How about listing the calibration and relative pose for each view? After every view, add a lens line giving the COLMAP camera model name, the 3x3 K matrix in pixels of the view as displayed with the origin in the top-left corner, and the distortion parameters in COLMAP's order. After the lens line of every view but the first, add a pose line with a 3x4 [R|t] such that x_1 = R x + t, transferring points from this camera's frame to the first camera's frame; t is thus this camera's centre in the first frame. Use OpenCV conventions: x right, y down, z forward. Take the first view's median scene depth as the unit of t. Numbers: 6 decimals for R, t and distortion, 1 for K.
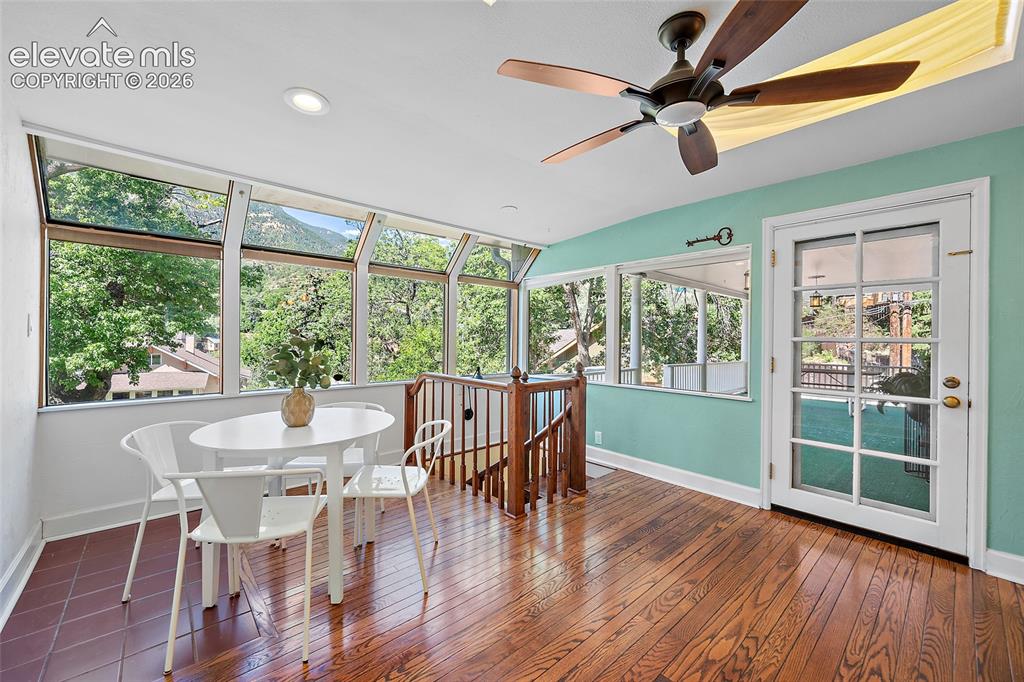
lens RADIAL K [[403.5, 0, 512.4], [0, 403.5, 336.8], [0, 0, 1]] dist [-0.004290, 0.001052]
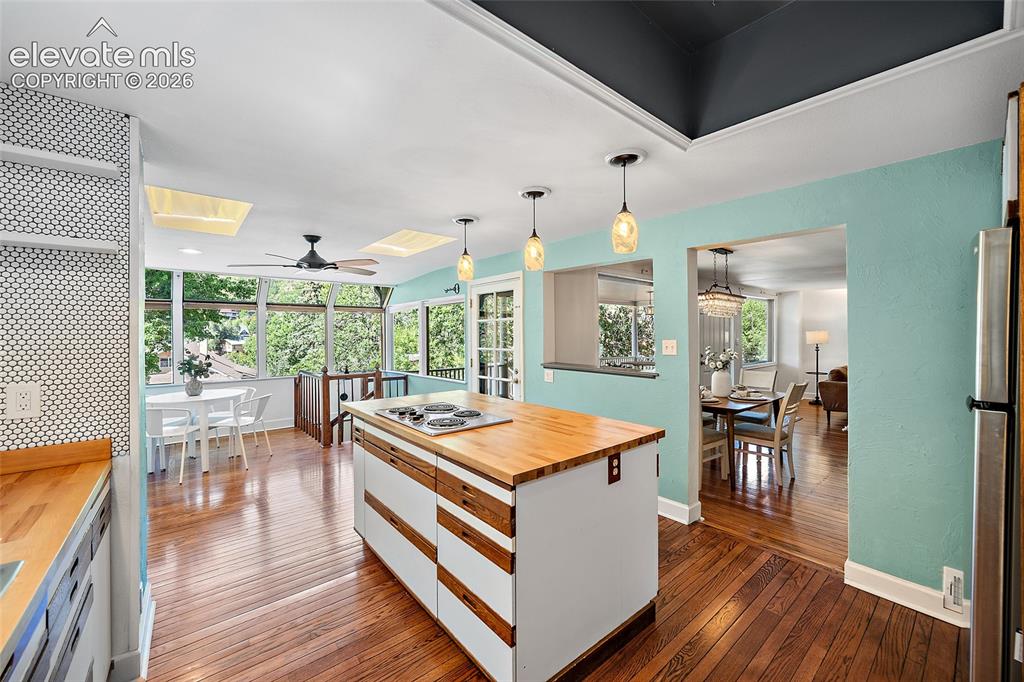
lens RADIAL K [[403.5, 0, 513.5], [0, 403.5, 337.3], [0, 0, 1]] dist [-0.004290, 0.001052]
pose [[0.999362, -0.018292, -0.030678, 0.245011], [0.018637, 0.999766, 0.010993, -0.016604], [0.030470, -0.011557, 0.999469, -0.216218]]
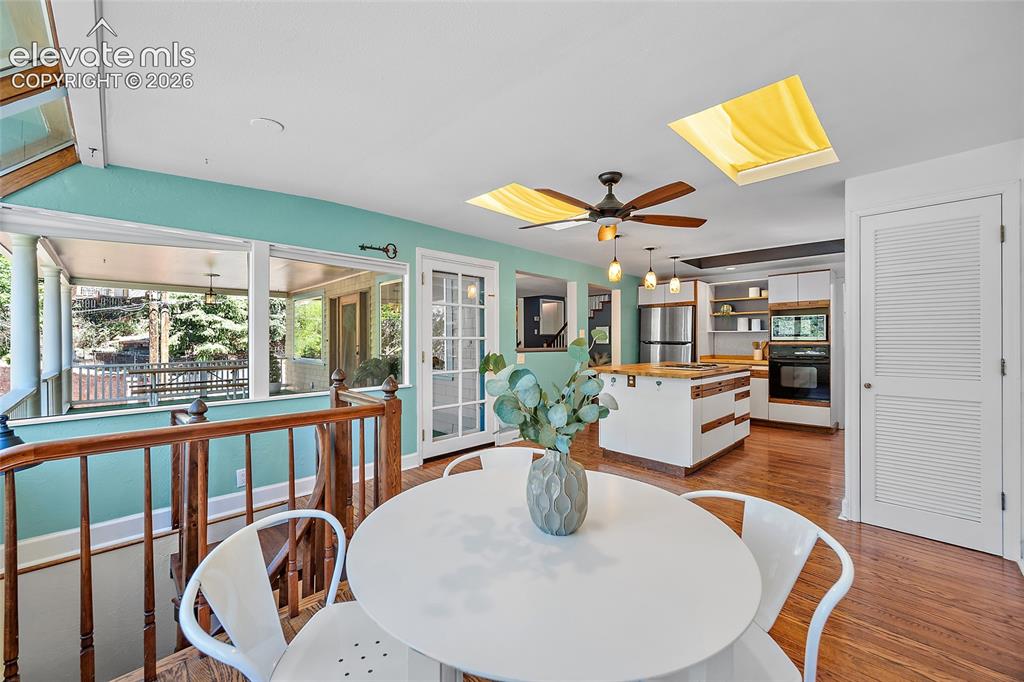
lens RADIAL K [[403.5, 0, 505.4], [0, 403.5, 338.5], [0, 0, 1]] dist [-0.004290, 0.001052]
pose [[-0.050767, -0.007671, 0.998681, -0.199591], [-0.006270, 0.999953, 0.007362, -0.001456], [-0.998691, -0.005888, -0.050812, 0.217200]]
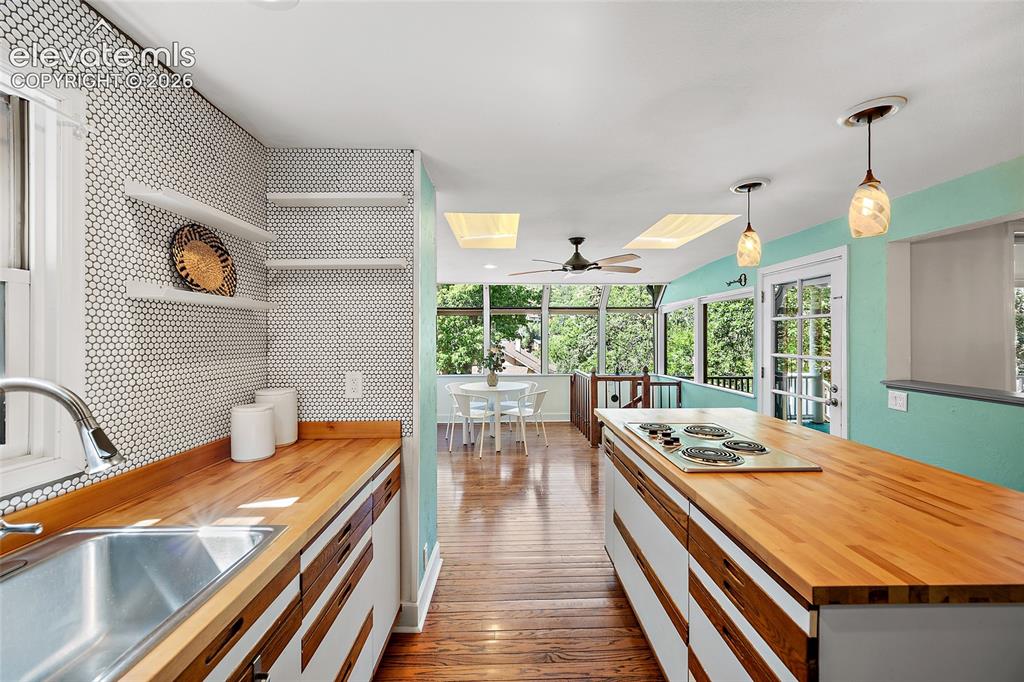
lens RADIAL K [[403.5, 0, 513.0], [0, 403.5, 338.2], [0, 0, 1]] dist [-0.004290, 0.001052]
pose [[0.761826, -0.011052, -0.647687, 0.246434], [0.013336, 0.999910, -0.001376, -0.016651], [0.647644, -0.007589, 0.761905, -0.176351]]
